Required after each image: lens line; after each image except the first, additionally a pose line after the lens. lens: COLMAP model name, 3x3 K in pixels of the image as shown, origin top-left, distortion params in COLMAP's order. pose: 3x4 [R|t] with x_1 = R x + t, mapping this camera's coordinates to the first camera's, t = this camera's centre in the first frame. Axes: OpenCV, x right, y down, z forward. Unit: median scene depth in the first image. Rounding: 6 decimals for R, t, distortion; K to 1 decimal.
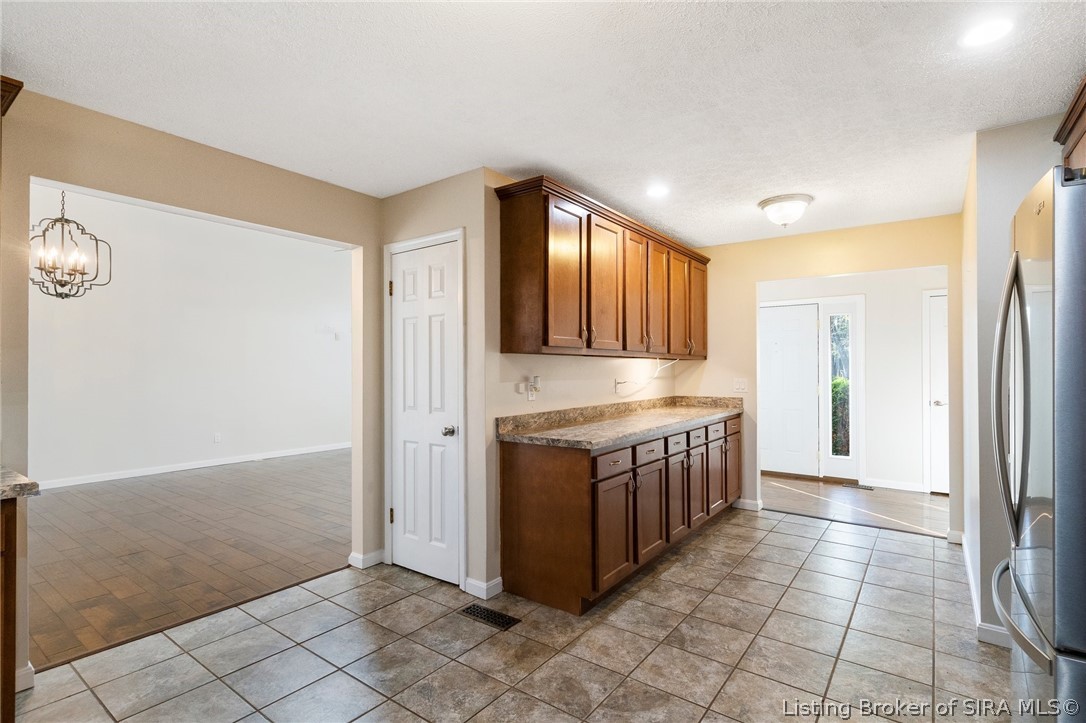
lens RADIAL K [[525.1, 0, 539.9], [0, 525.1, 364.3], [0, 0, 1]] dist [0.000290, 0.001508]
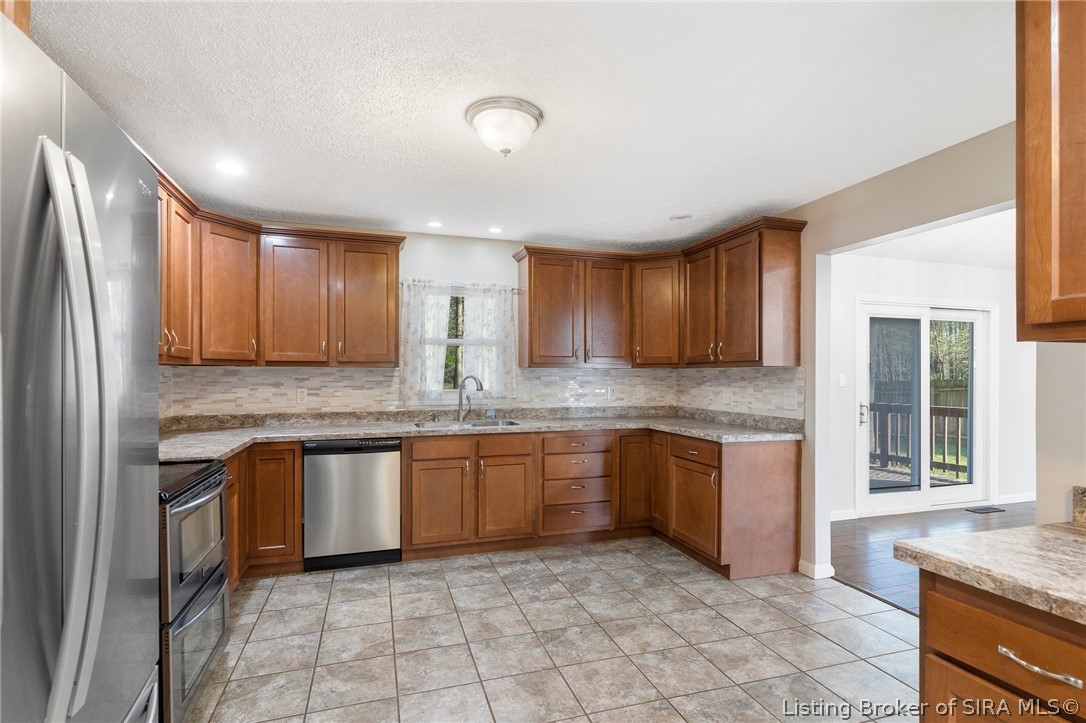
lens RADIAL K [[525.1, 0, 543.7], [0, 525.1, 372.7], [0, 0, 1]] dist [0.000290, 0.001508]
pose [[-0.579540, -0.007089, -0.814913, 0.467861], [0.000643, 0.999958, -0.009156, 0.005842], [0.814943, -0.005831, -0.579511, 0.743997]]
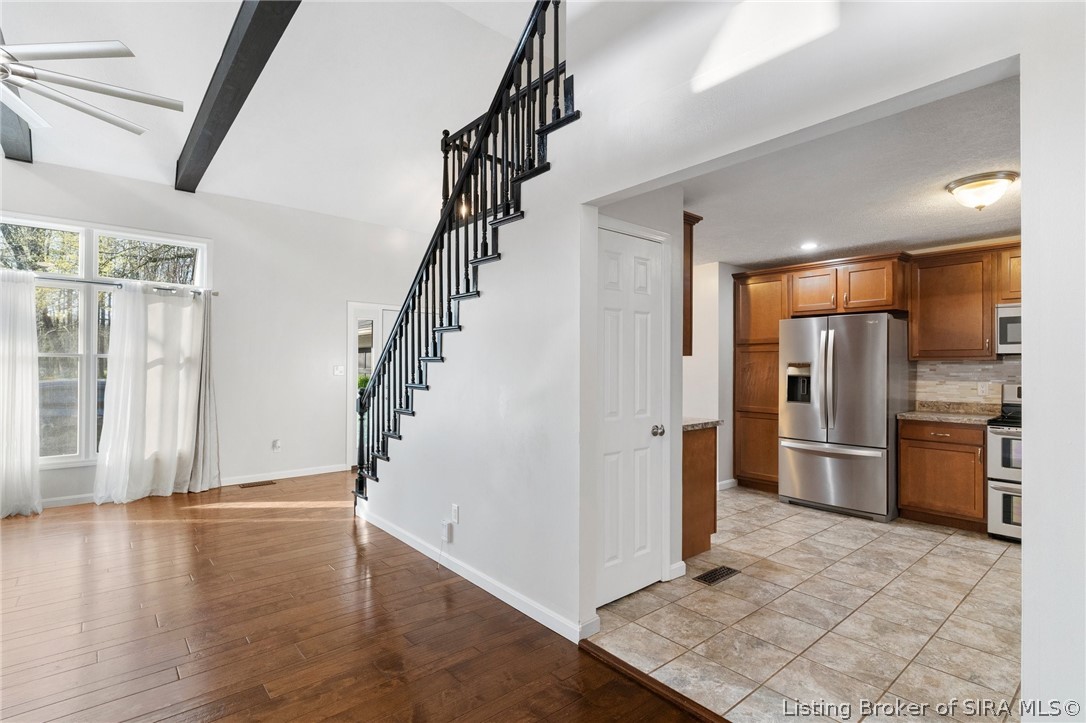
lens RADIAL K [[525.1, 0, 535.3], [0, 525.1, 361.1], [0, 0, 1]] dist [0.000290, 0.001508]
pose [[0.228795, 0.013171, 0.973386, -1.038299], [-0.006881, 0.999905, -0.011912, 0.005330], [-0.973450, -0.003973, 0.228864, 0.857553]]
